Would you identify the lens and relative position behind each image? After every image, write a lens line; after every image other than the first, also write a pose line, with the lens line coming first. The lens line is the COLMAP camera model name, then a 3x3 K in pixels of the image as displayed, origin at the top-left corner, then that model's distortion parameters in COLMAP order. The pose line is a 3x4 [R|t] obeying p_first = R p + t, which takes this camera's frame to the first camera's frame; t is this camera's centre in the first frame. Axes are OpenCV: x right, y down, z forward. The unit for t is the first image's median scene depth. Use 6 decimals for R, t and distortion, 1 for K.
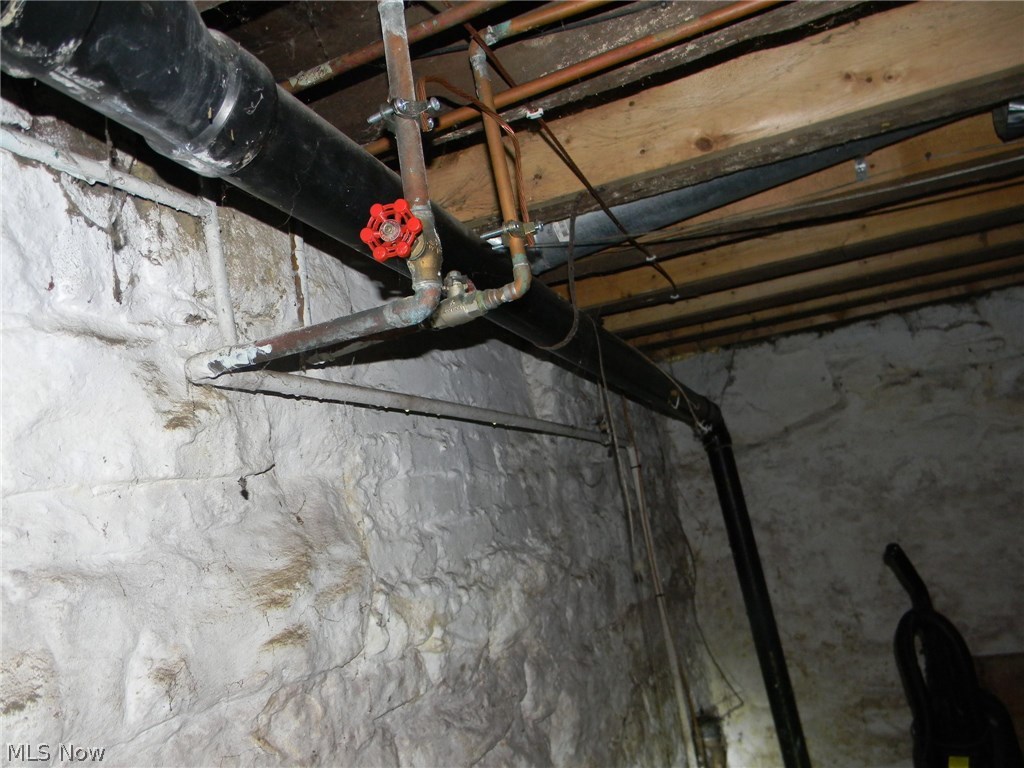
lens RADIAL K [[837.8, 0, 480.6], [0, 837.8, 380.9], [0, 0, 1]] dist [0.004613, -0.008433]
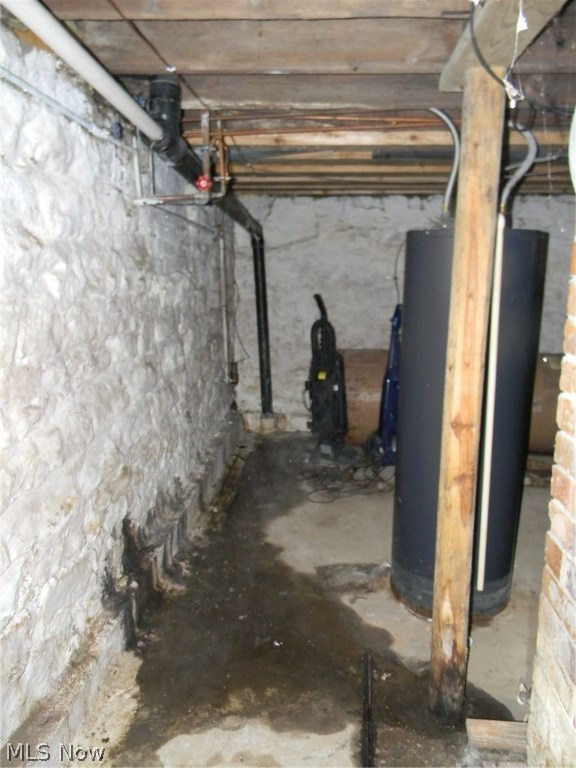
lens RADIAL K [[628.3, 0, 290.7], [0, 628.3, 387.3], [0, 0, 1]] dist [0.004613, -0.008433]
pose [[0.928041, 0.085080, 0.362630, -0.175589], [-0.194203, 0.941287, 0.276158, -0.036824], [-0.317844, -0.326710, 0.890076, -0.523120]]
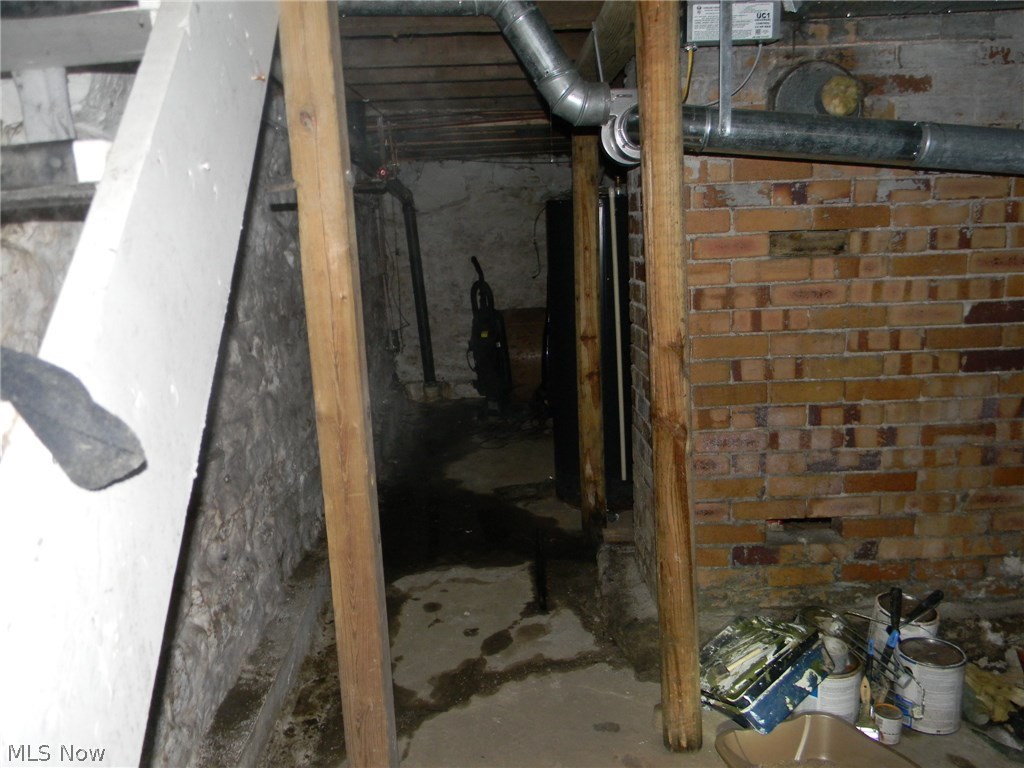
lens RADIAL K [[837.8, 0, 509.1], [0, 837.8, 380.7], [0, 0, 1]] dist [0.004613, -0.008433]
pose [[0.896954, 0.020881, 0.441630, -0.396730], [-0.148489, 0.955090, 0.256425, -0.089564], [-0.416443, -0.295579, 0.859772, -0.989632]]
